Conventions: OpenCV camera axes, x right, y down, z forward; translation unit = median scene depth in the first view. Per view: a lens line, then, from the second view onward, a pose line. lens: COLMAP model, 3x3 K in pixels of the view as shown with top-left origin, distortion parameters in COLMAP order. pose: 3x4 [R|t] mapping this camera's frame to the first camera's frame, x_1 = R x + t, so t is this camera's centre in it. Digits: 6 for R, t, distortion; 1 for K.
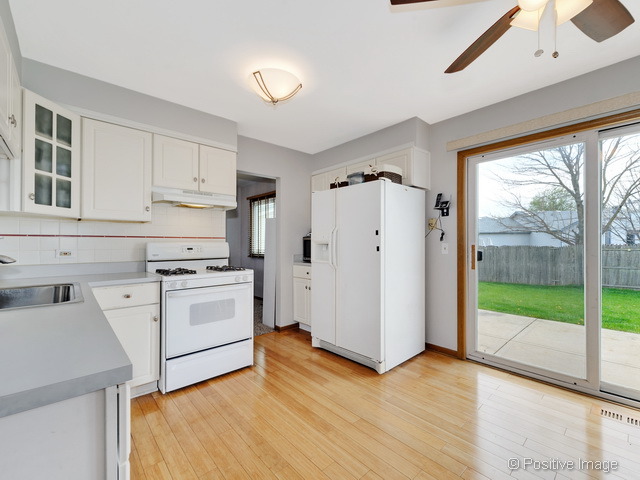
lens RADIAL K [[284.4, 0, 314.6], [0, 284.4, 242.7], [0, 0, 1]] dist [-0.002095, 0.001034]
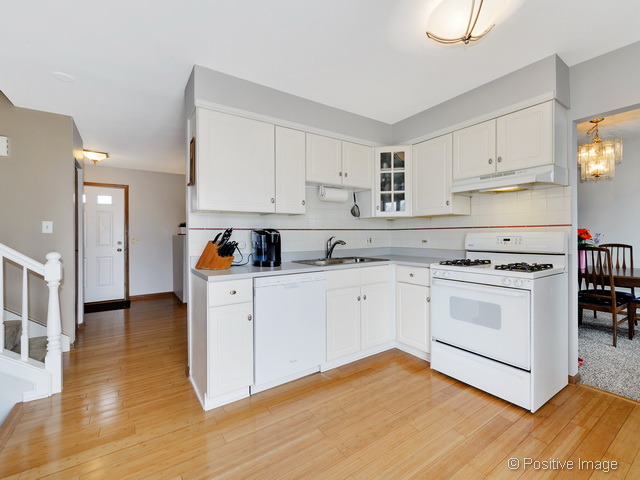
lens RADIAL K [[284.4, 0, 332.7], [0, 284.4, 234.3], [0, 0, 1]] dist [-0.002095, 0.001034]
pose [[-0.108652, 0.001276, -0.994079, 0.591142], [0.012719, 0.999919, -0.000107, -0.001802], [0.993998, -0.012655, -0.108659, 0.700414]]
